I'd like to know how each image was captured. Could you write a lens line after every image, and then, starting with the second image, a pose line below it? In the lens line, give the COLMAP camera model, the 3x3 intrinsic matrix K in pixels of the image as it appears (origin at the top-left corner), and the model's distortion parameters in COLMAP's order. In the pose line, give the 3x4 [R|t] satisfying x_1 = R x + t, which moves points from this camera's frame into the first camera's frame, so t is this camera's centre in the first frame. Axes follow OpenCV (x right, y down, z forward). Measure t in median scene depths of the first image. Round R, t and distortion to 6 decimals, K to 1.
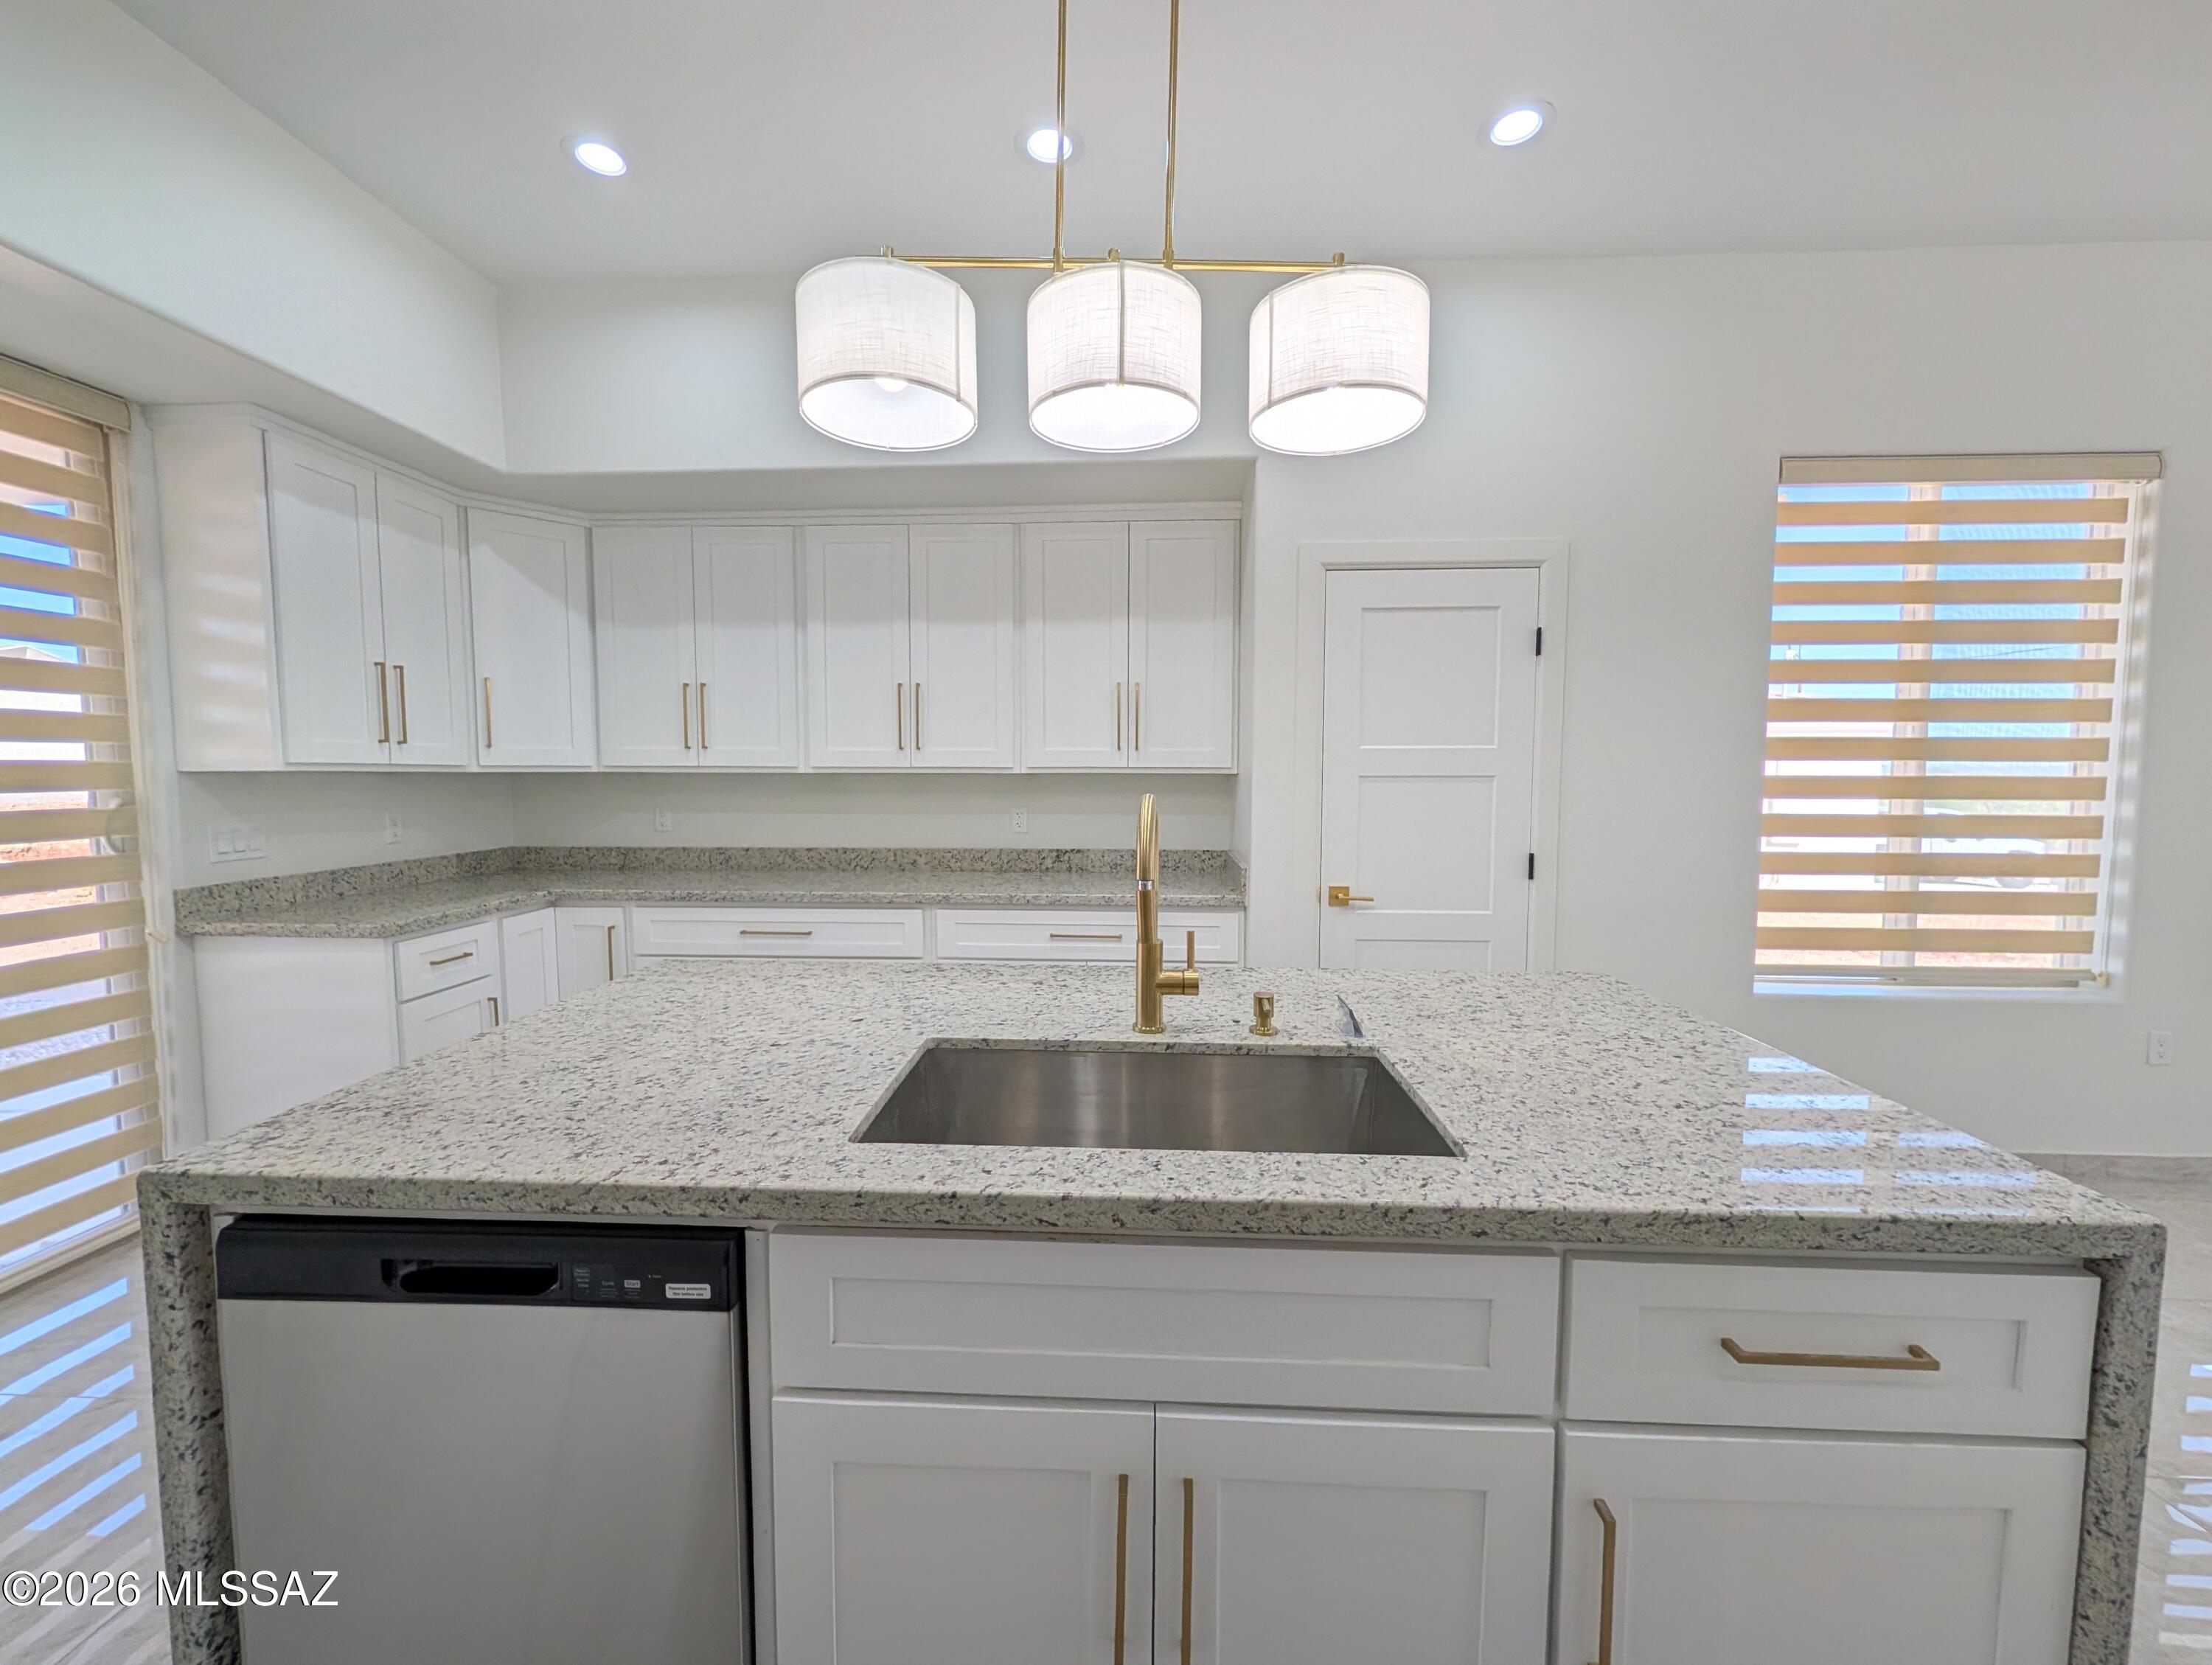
lens RADIAL K [[829.3, 0, 1106.0], [0, 829.3, 832.5], [0, 0, 1]] dist [0.019479, 0.000092]
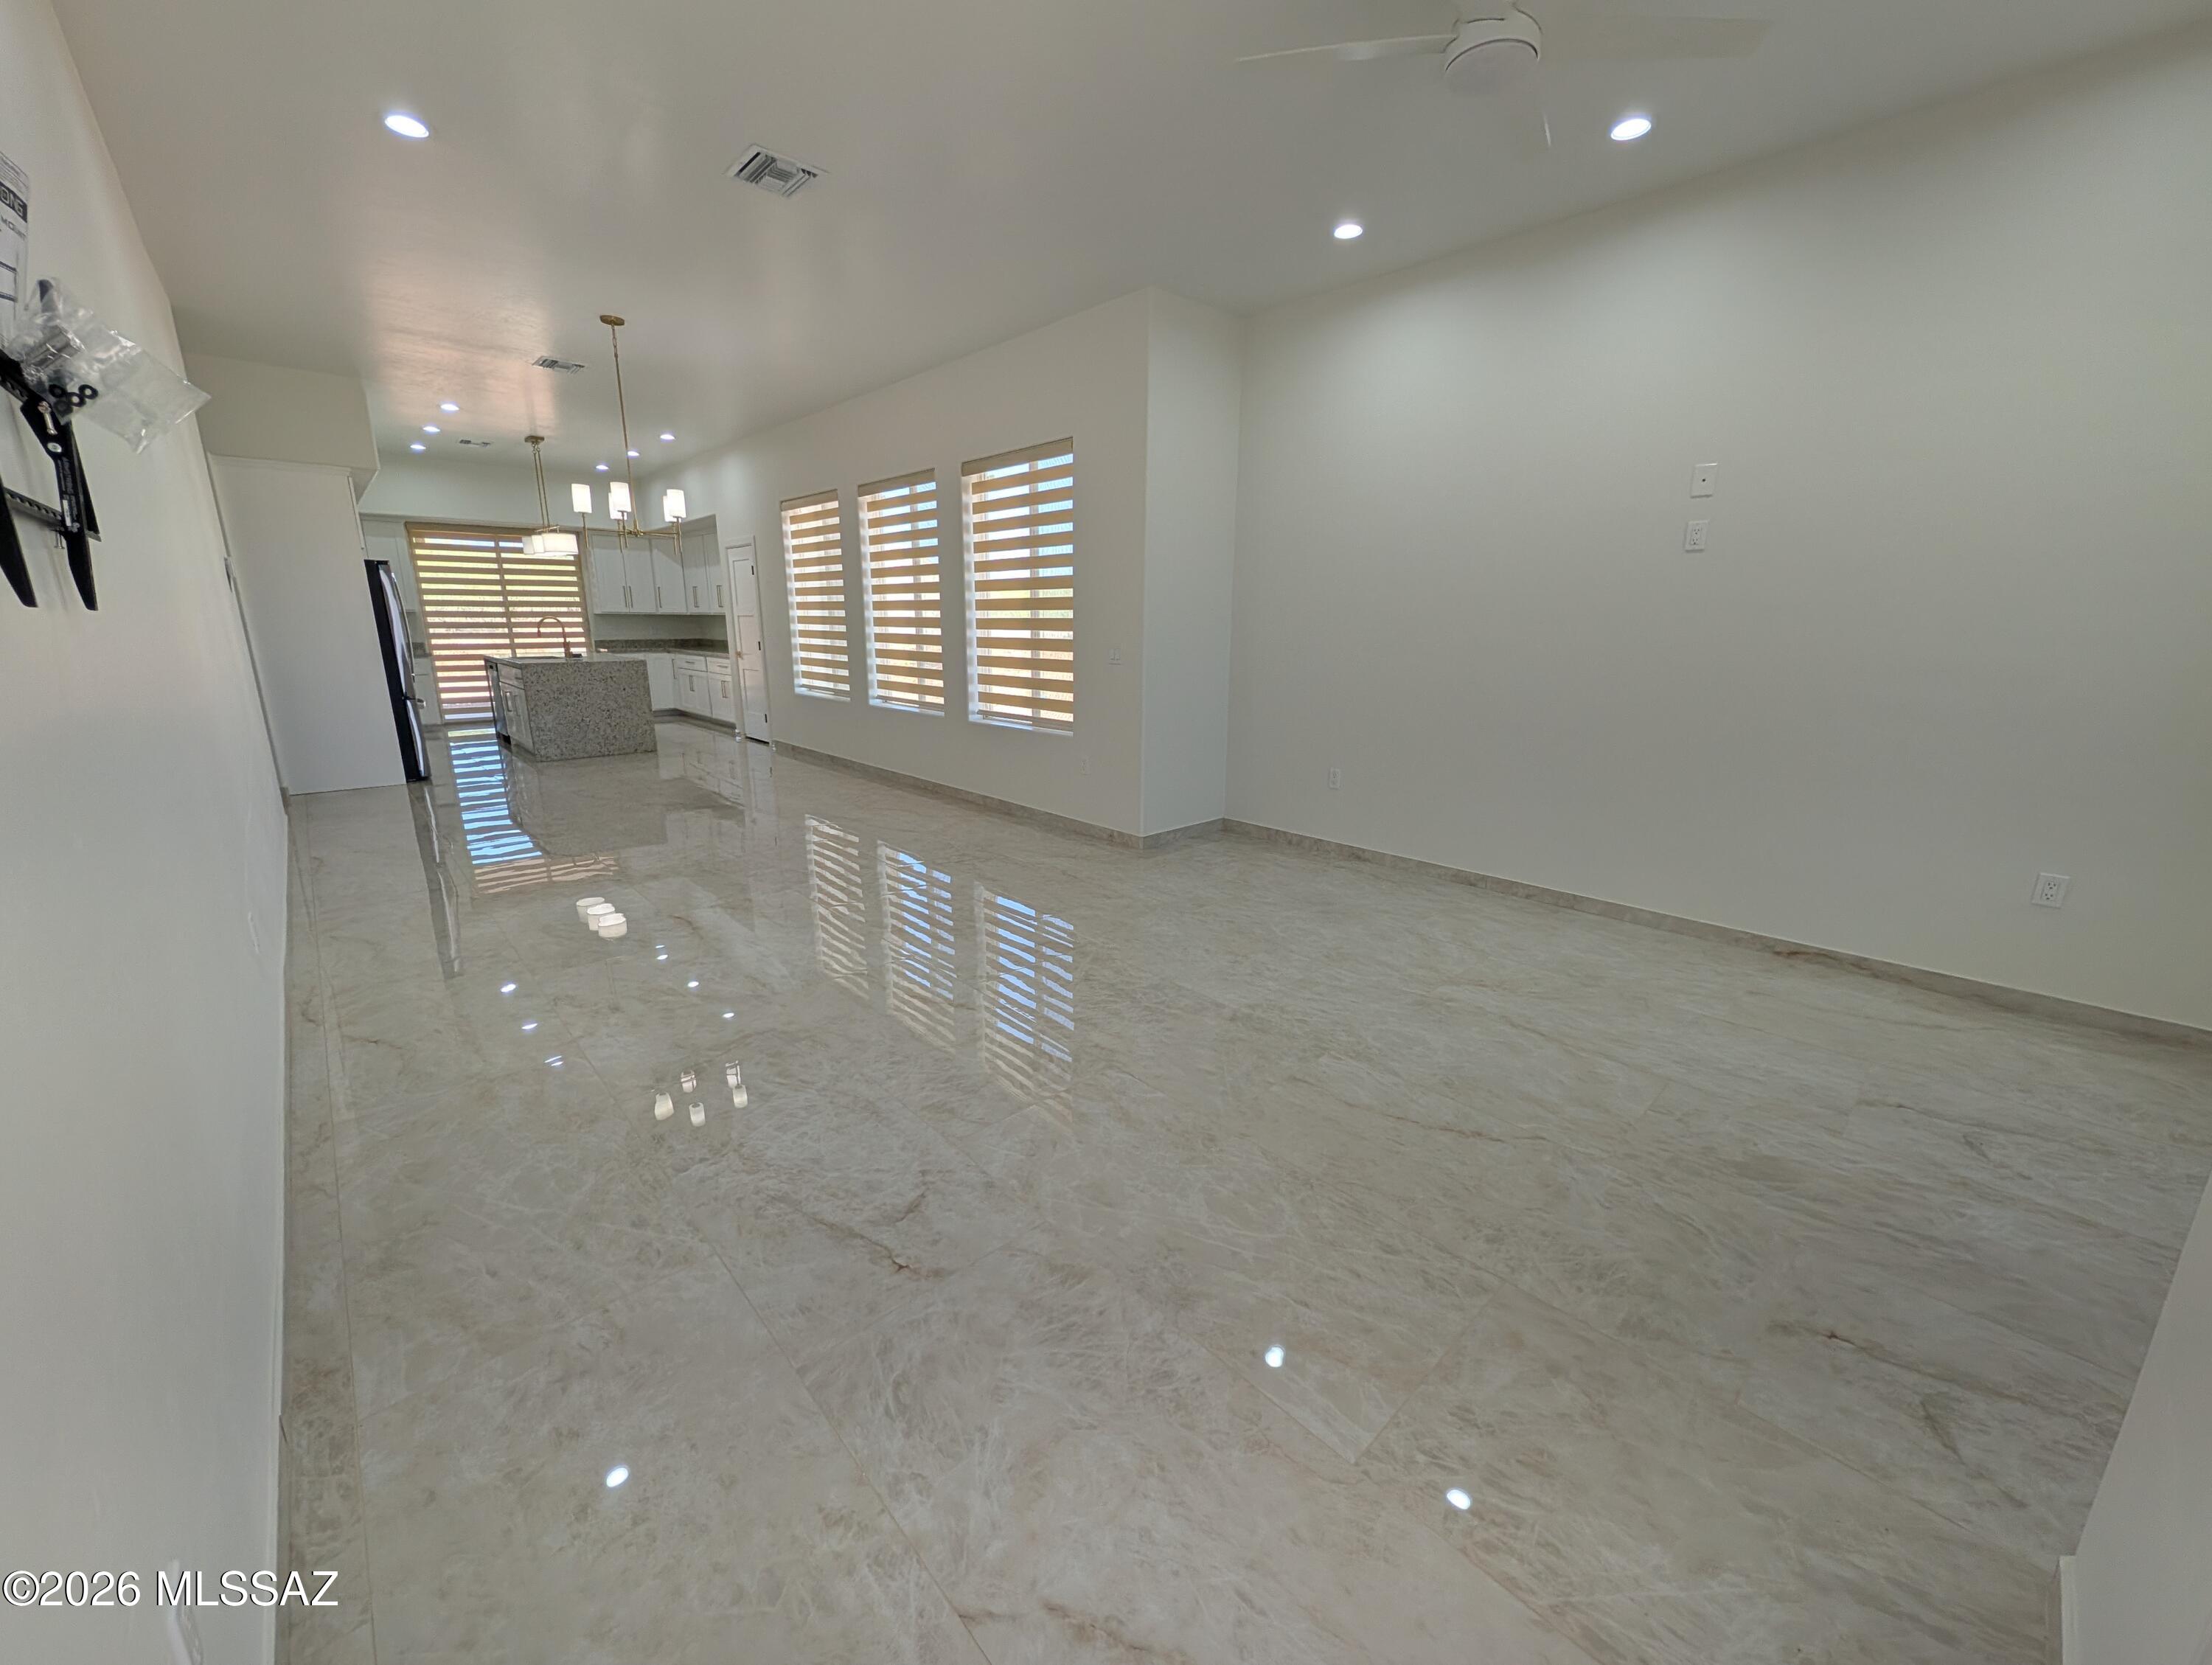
lens RADIAL K [[857.7, 0, 1106.0], [0, 857.7, 832.5], [0, 0, 1]] dist [0.001778, 0.000114]
pose [[0.717646, 0.173139, -0.674543, 3.722901], [-0.055993, 0.979811, 0.191924, 0.036590], [0.694154, -0.099964, 0.712852, -0.450517]]
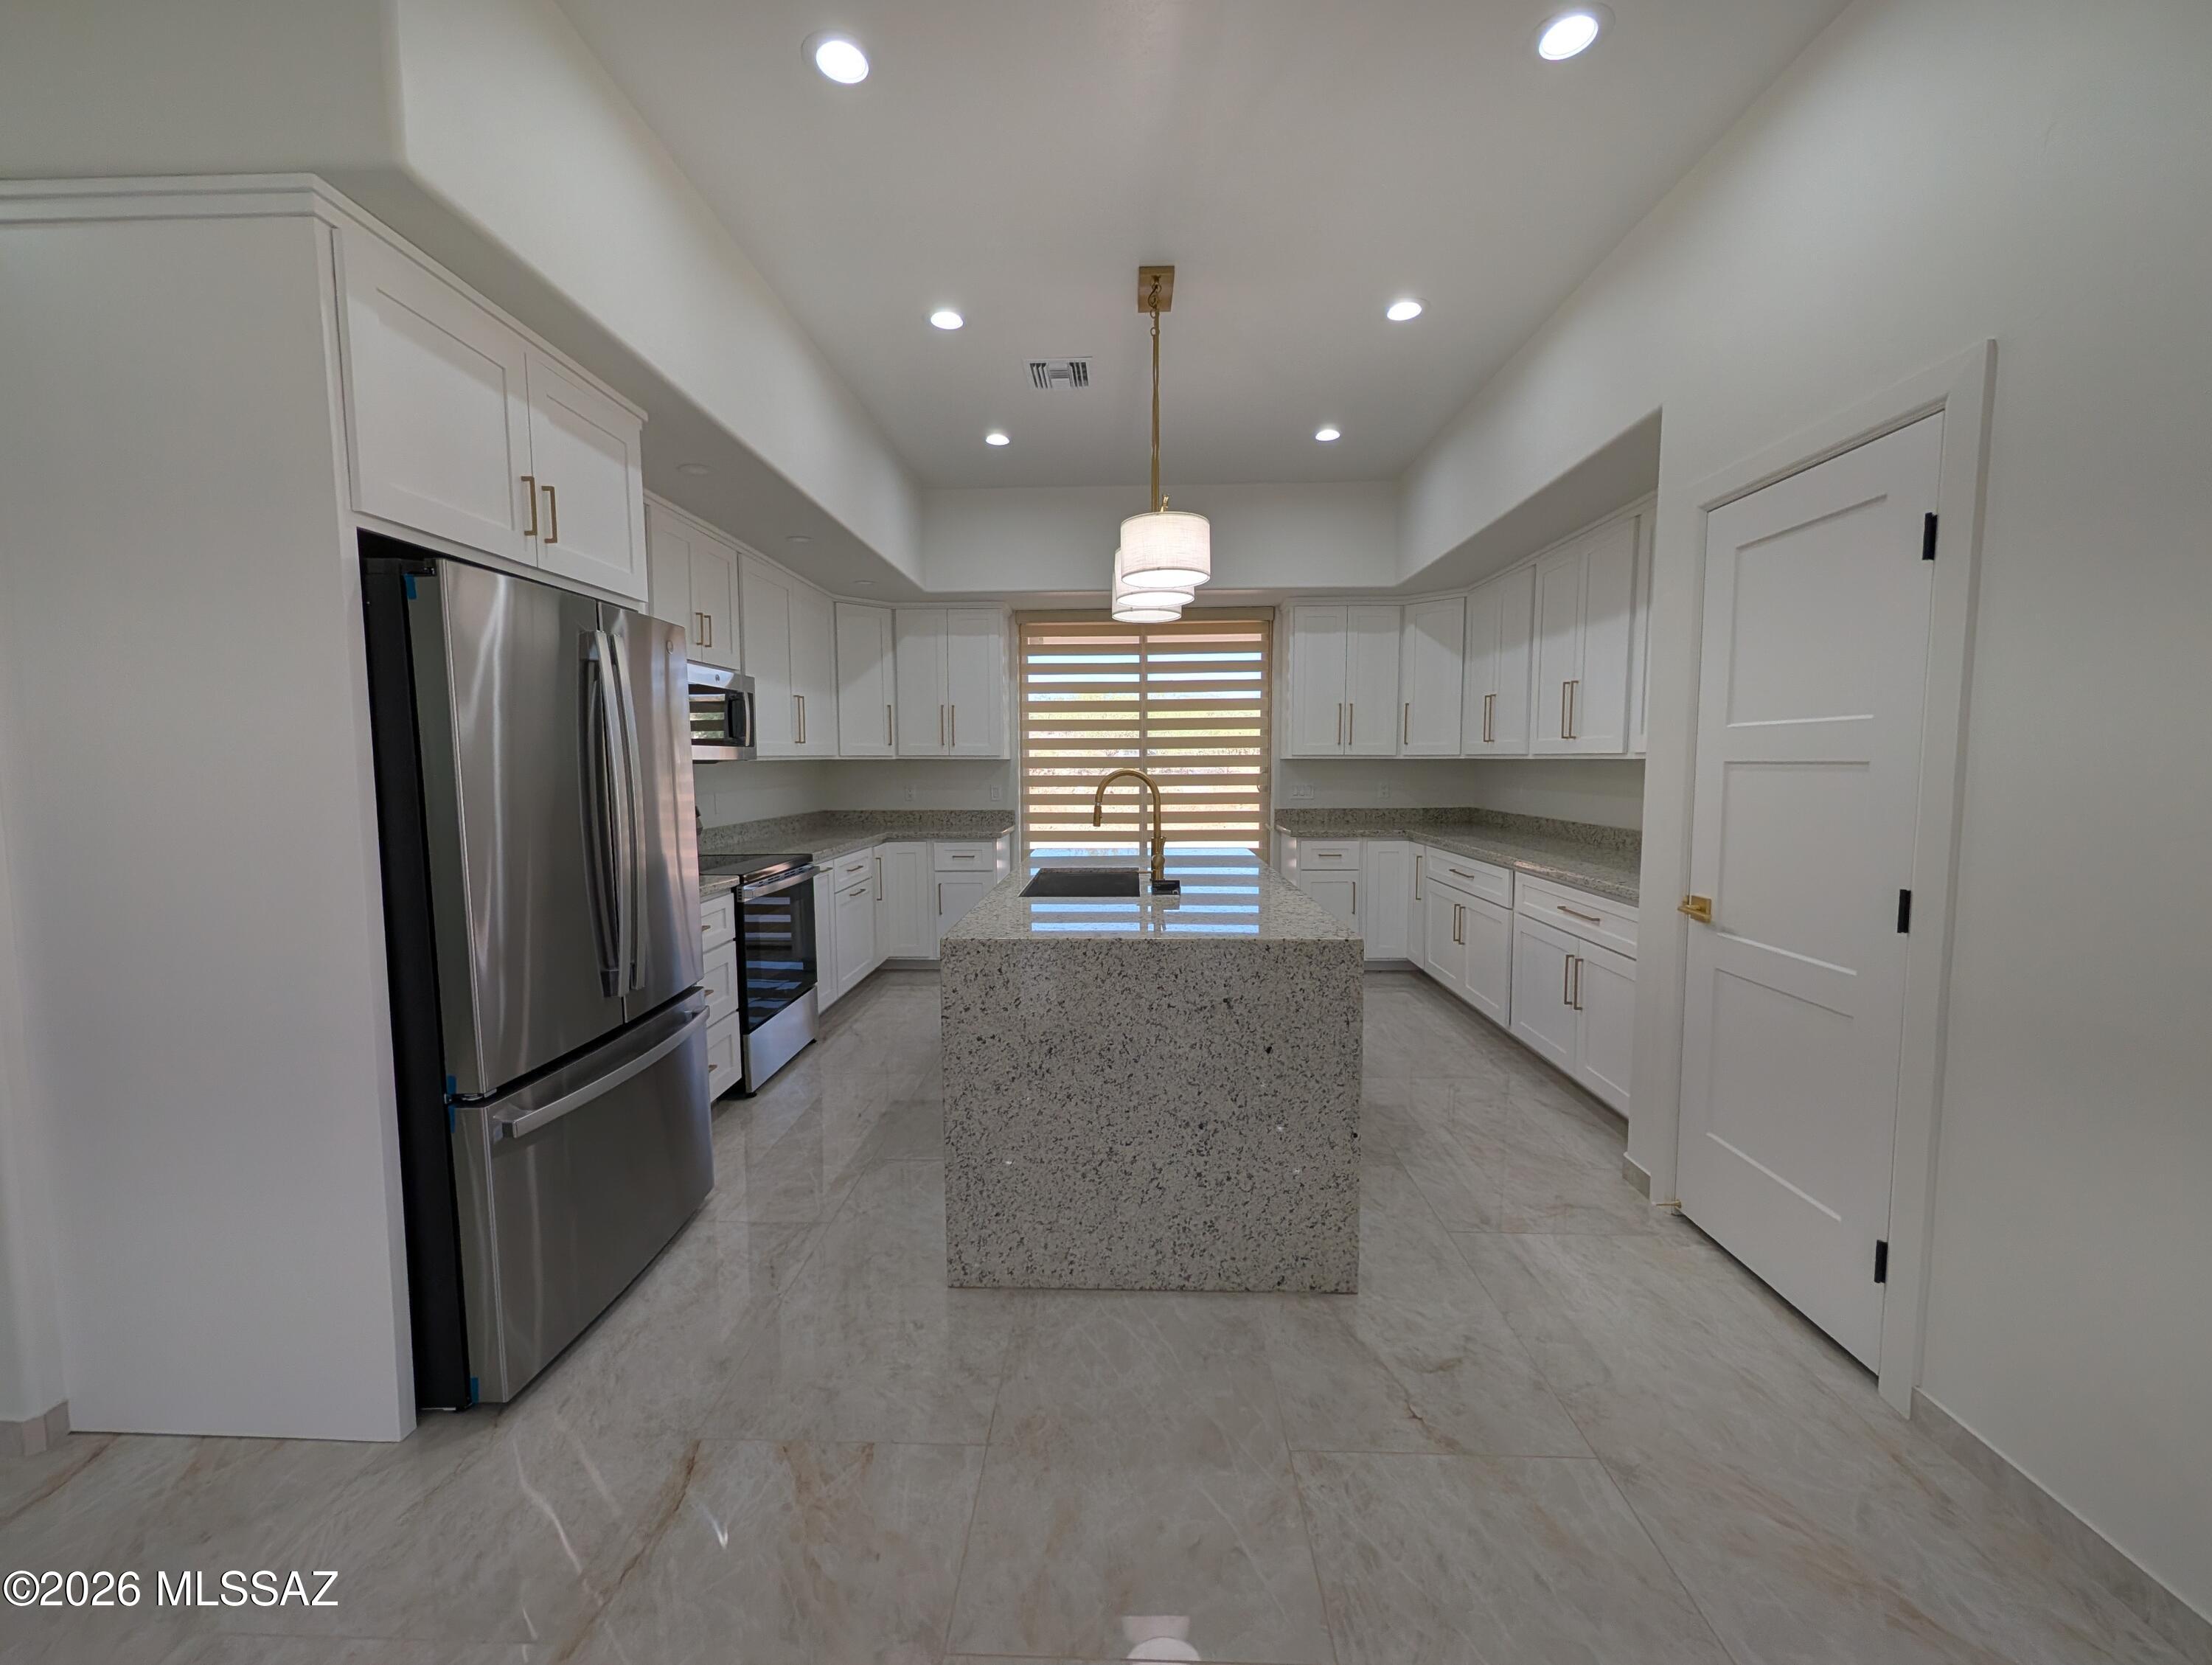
lens RADIAL K [[857.7, 0, 1106.0], [0, 857.7, 832.5], [0, 0, 1]] dist [0.001778, 0.000114]
pose [[0.025081, 0.084532, -0.996105, 1.117424], [-0.067687, 0.994276, 0.082672, -0.028975], [0.997391, 0.065350, 0.030659, 0.397997]]
